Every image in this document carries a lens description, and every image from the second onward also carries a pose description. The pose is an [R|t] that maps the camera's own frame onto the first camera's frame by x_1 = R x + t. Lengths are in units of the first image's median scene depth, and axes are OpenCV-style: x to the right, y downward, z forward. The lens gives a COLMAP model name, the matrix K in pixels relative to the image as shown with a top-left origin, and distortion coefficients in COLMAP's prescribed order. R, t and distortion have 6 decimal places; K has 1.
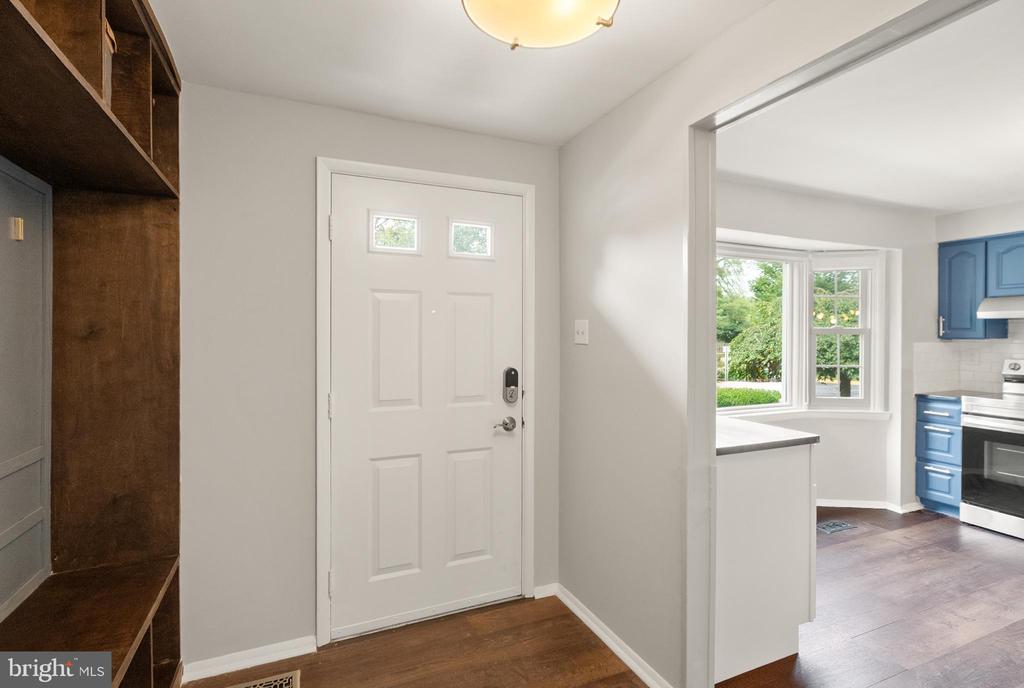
lens RADIAL K [[477.4, 0, 510.4], [0, 477.4, 341.2], [0, 0, 1]] dist [0.000990, 0.000268]
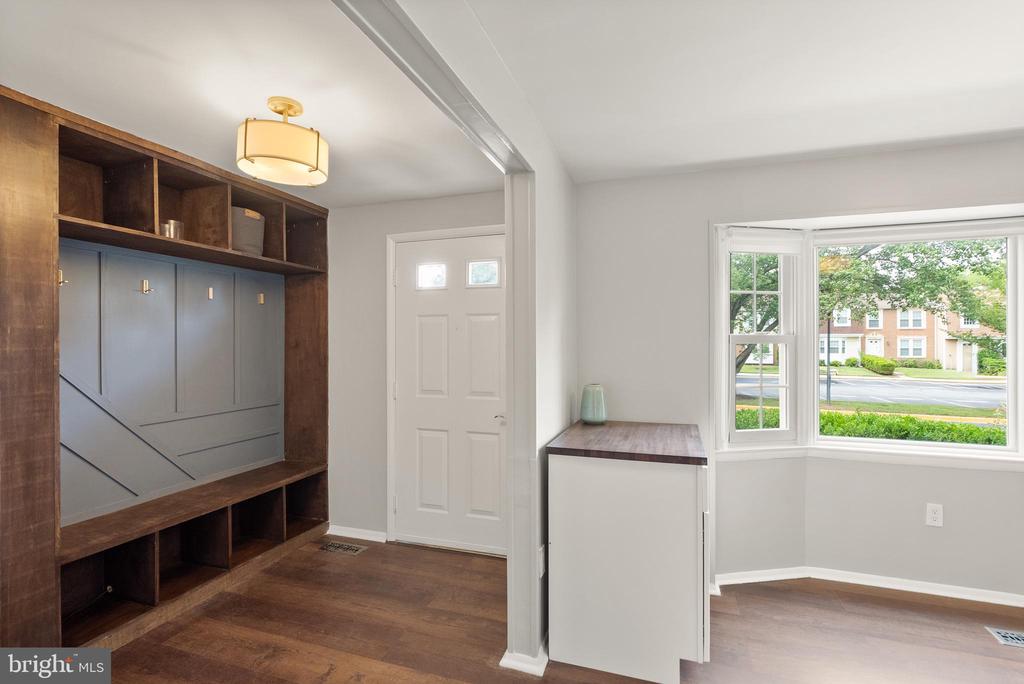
lens RADIAL K [[477.4, 0, 518.7], [0, 477.4, 344.6], [0, 0, 1]] dist [0.000990, 0.000268]
pose [[0.750323, -0.001398, -0.661069, 1.100252], [-0.005981, 0.999942, -0.008903, -0.005817], [0.661044, 0.010634, 0.750272, 0.096181]]
